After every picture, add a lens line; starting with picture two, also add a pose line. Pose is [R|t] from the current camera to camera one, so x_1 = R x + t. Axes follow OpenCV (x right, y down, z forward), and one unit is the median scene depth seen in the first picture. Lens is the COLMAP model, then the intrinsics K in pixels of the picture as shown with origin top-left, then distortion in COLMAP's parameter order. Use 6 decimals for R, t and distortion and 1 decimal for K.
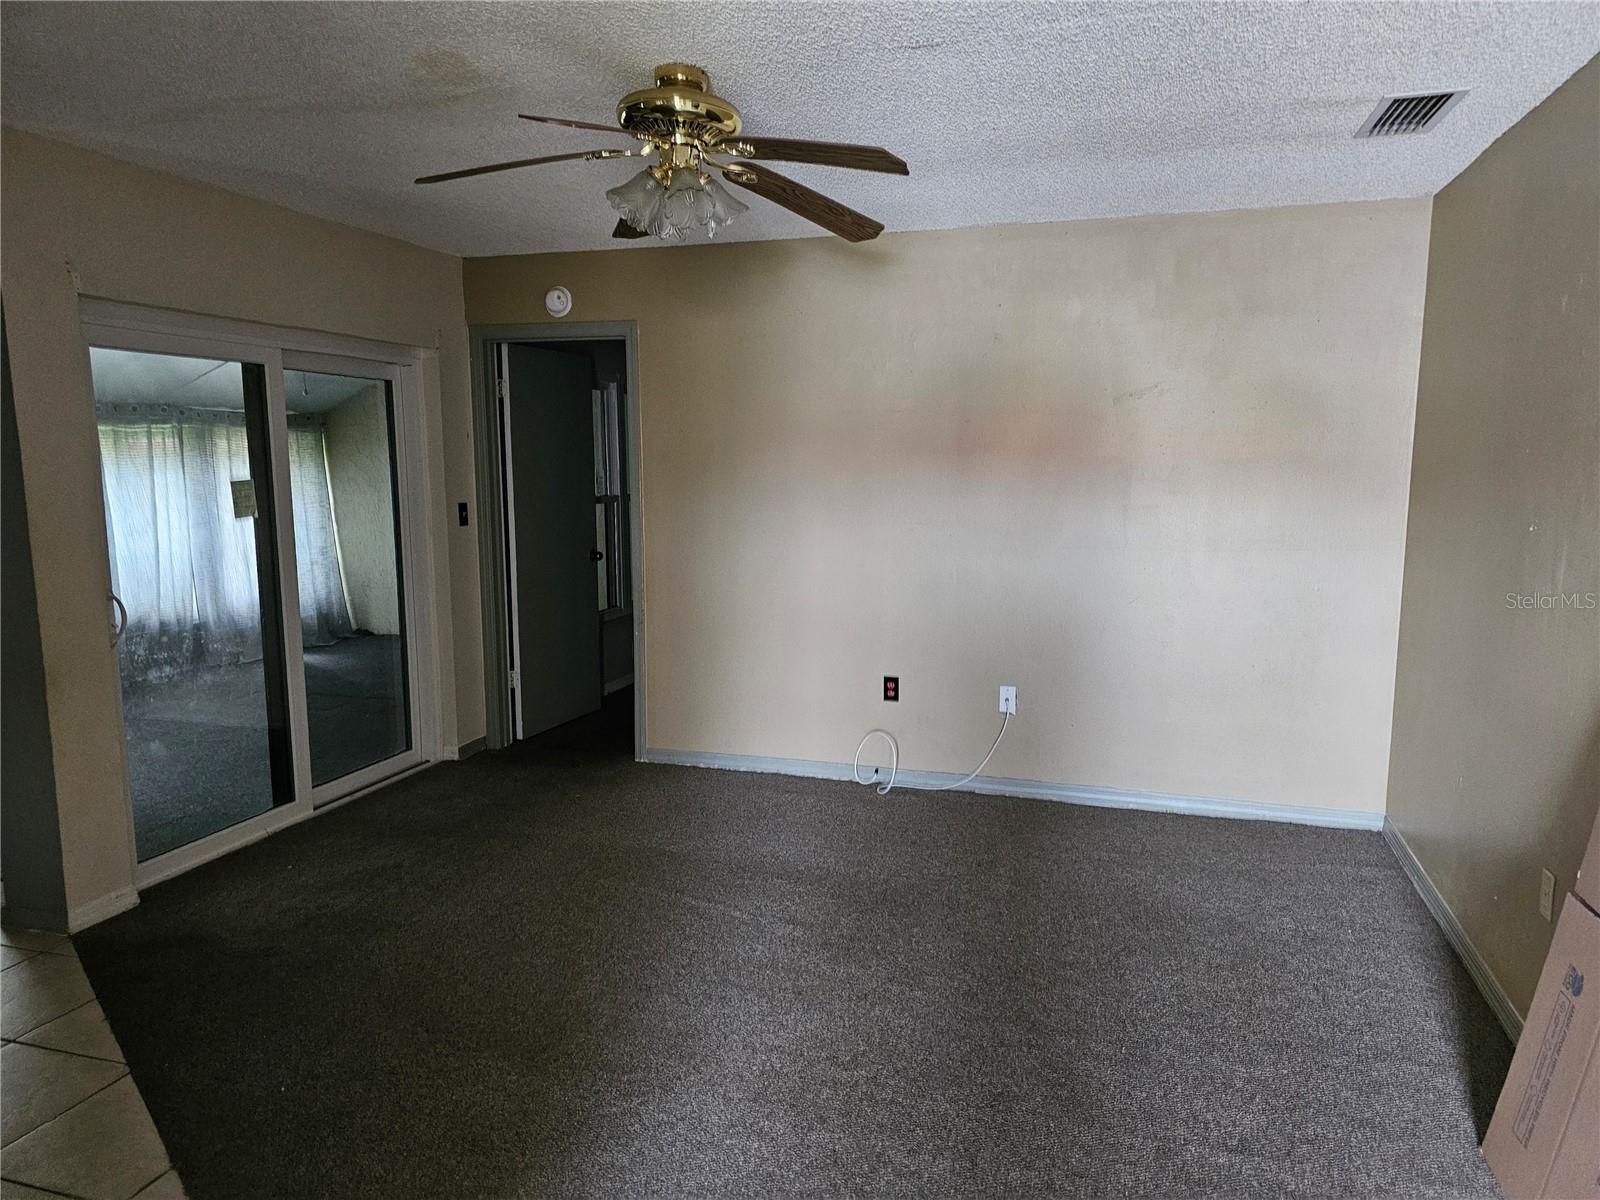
lens RADIAL K [[1078.9, 0, 809.9], [0, 1078.9, 595.0], [0, 0, 1]] dist [0.003795, -0.004244]
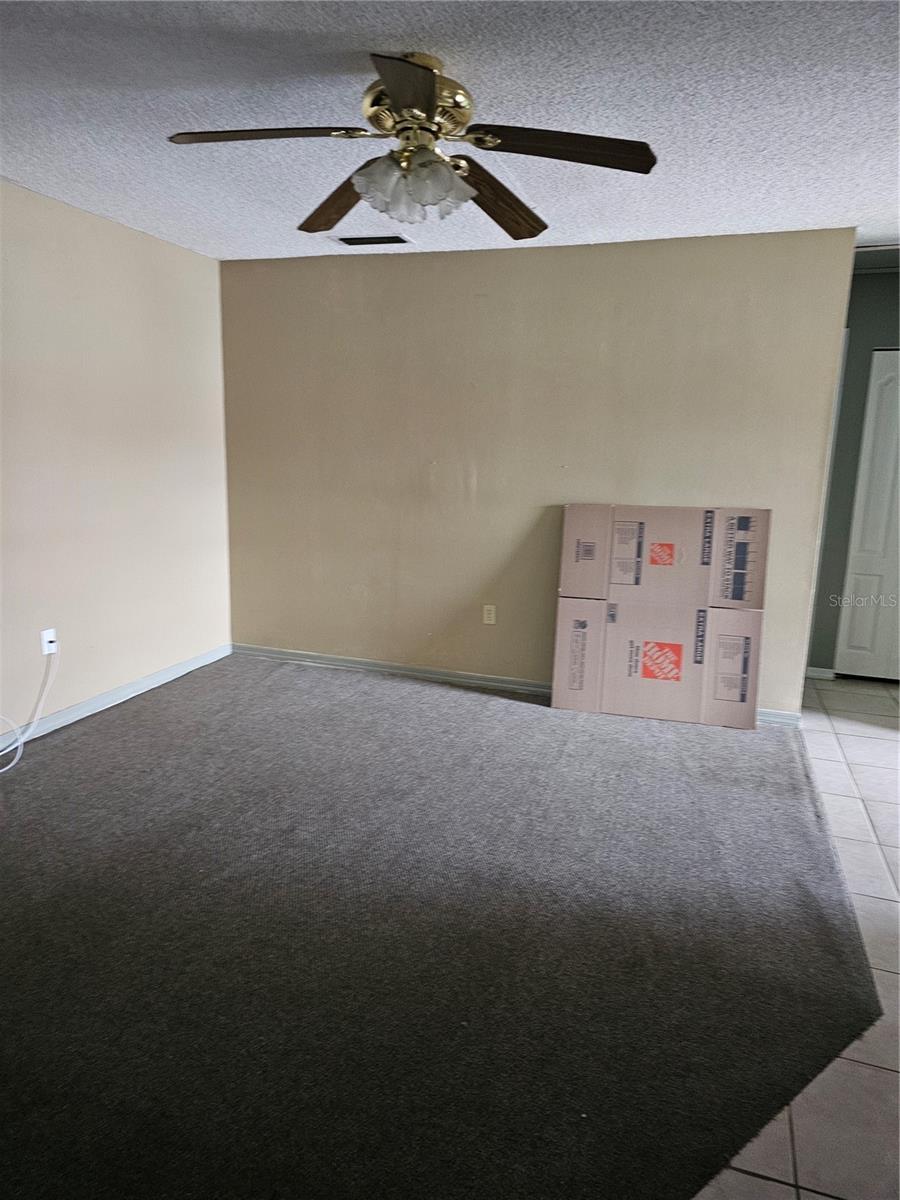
lens RADIAL K [[809.2, 0, 454.1], [0, 809.2, 599.7], [0, 0, 1]] dist [0.003795, -0.004244]
pose [[0.026655, -0.201024, 0.979224, -0.760125], [0.104934, 0.974722, 0.197243, -0.076218], [-0.994122, 0.097496, 0.047075, 0.737284]]
